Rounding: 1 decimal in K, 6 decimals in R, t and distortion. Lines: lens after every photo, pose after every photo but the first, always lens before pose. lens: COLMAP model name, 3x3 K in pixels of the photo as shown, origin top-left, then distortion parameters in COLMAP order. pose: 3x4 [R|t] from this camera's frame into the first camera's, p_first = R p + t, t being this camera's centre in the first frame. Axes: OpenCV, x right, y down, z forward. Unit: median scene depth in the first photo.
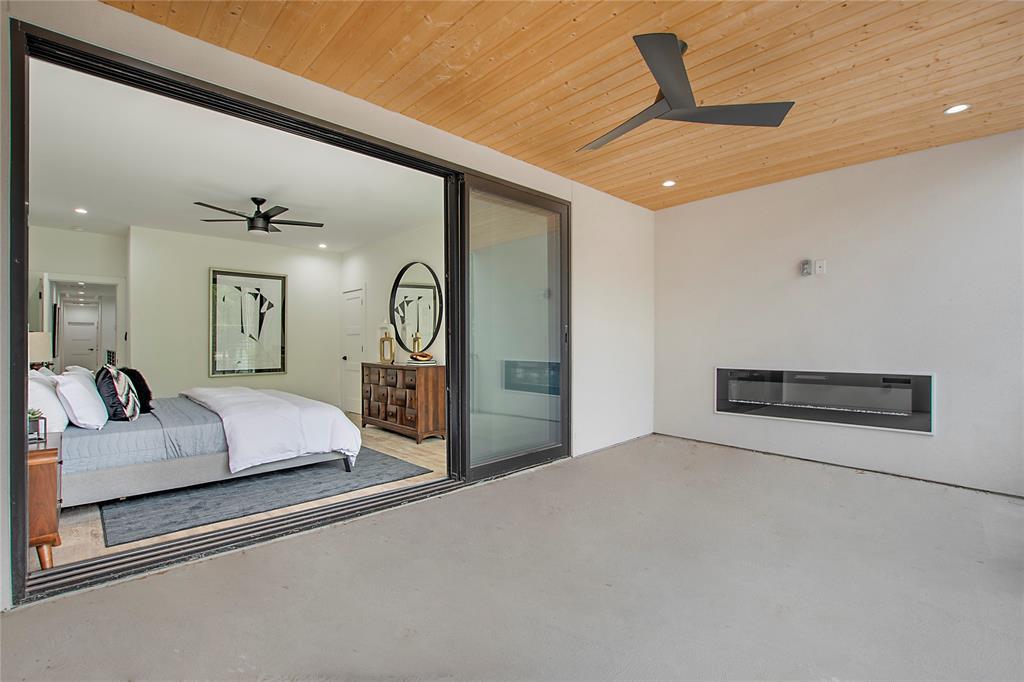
lens RADIAL K [[461.3, 0, 514.4], [0, 461.3, 339.9], [0, 0, 1]] dist [-0.005797, -0.000379]
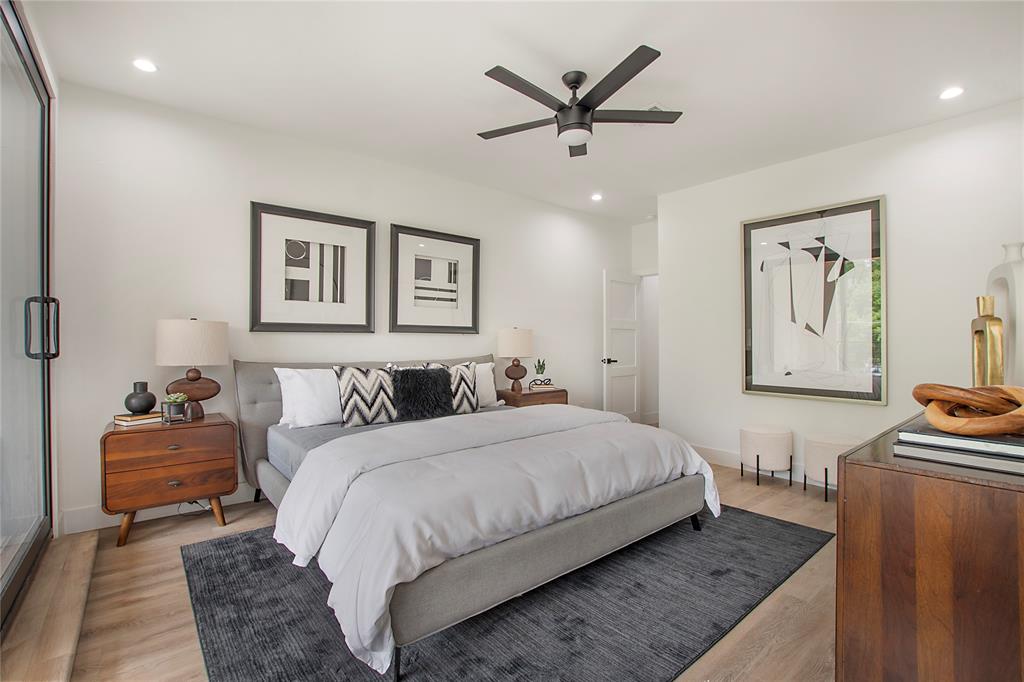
lens RADIAL K [[461.3, 0, 516.1], [0, 461.3, 339.4], [0, 0, 1]] dist [-0.005797, -0.000379]
pose [[-0.058893, 0.001677, -0.998263, -0.001281], [0.005275, 0.999985, 0.001368, 0.004102], [0.998250, -0.005185, -0.058901, 0.677605]]
